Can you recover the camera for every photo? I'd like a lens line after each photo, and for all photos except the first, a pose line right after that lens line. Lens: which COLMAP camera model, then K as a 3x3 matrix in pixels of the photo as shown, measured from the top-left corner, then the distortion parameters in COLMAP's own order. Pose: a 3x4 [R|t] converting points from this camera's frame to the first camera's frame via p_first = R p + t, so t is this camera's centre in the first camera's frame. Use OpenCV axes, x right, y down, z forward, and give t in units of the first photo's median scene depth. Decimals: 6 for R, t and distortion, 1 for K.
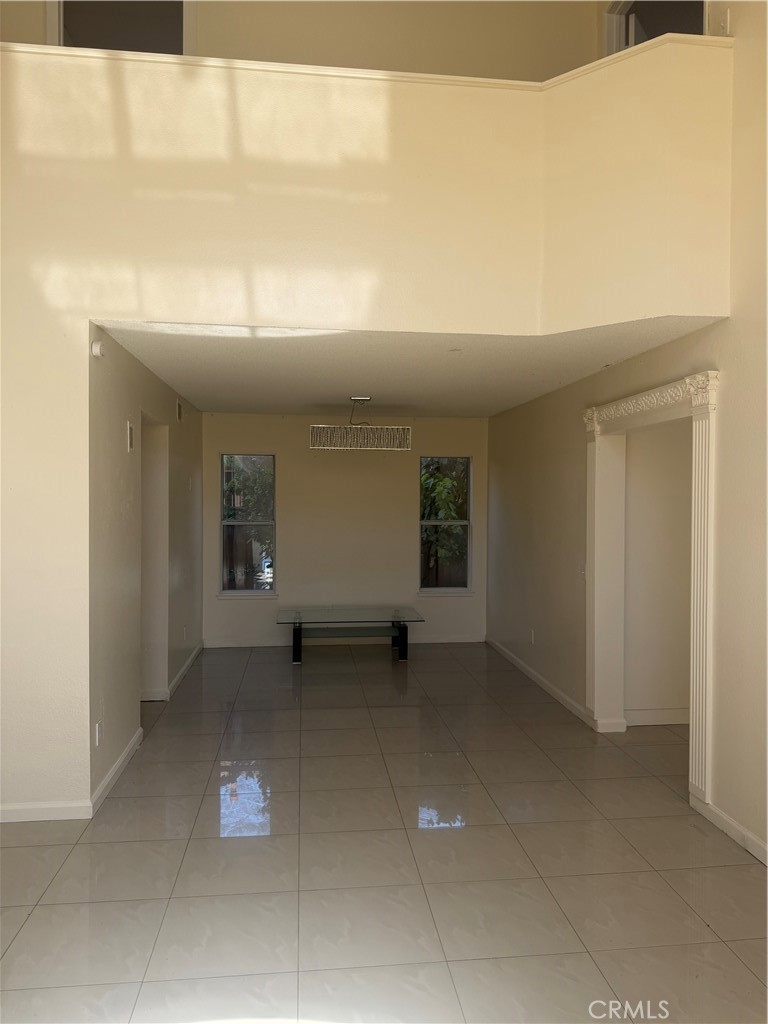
lens RADIAL K [[715.9, 0, 386.5], [0, 715.9, 513.6], [0, 0, 1]] dist [0.005812, -0.027157]
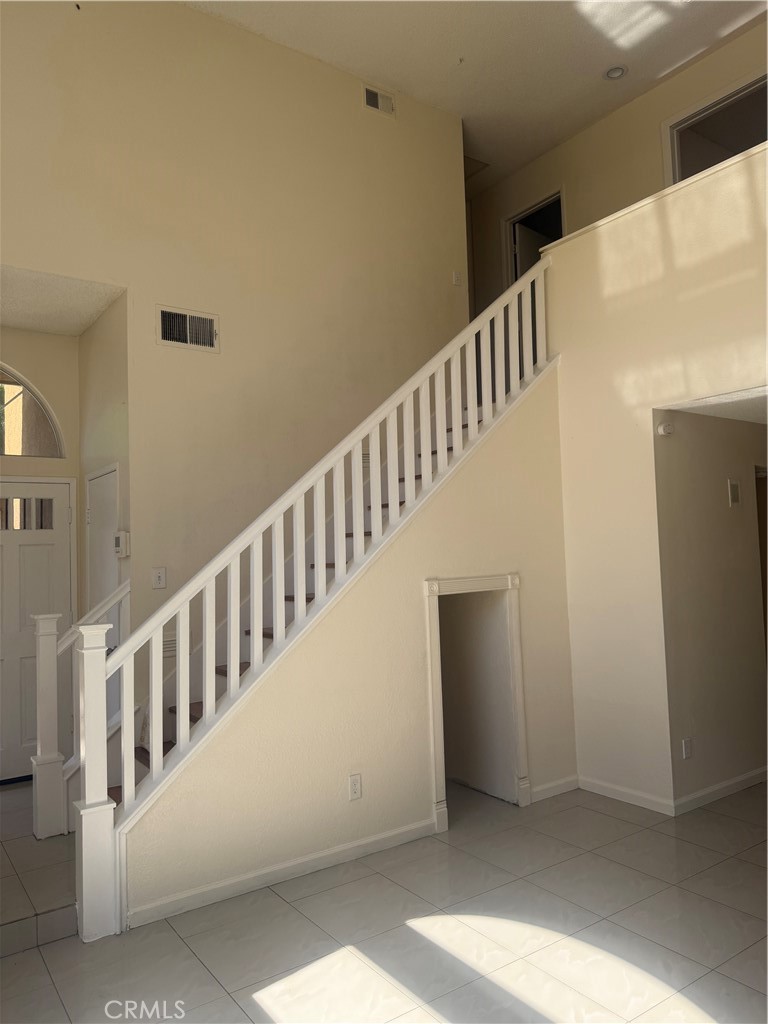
lens RADIAL K [[715.9, 0, 387.9], [0, 715.9, 514.8], [0, 0, 1]] dist [0.005812, -0.027157]
pose [[0.465544, -0.066522, -0.882521, 0.466884], [0.012655, 0.997570, -0.068518, -0.004248], [0.884934, 0.020730, 0.465255, 0.004775]]
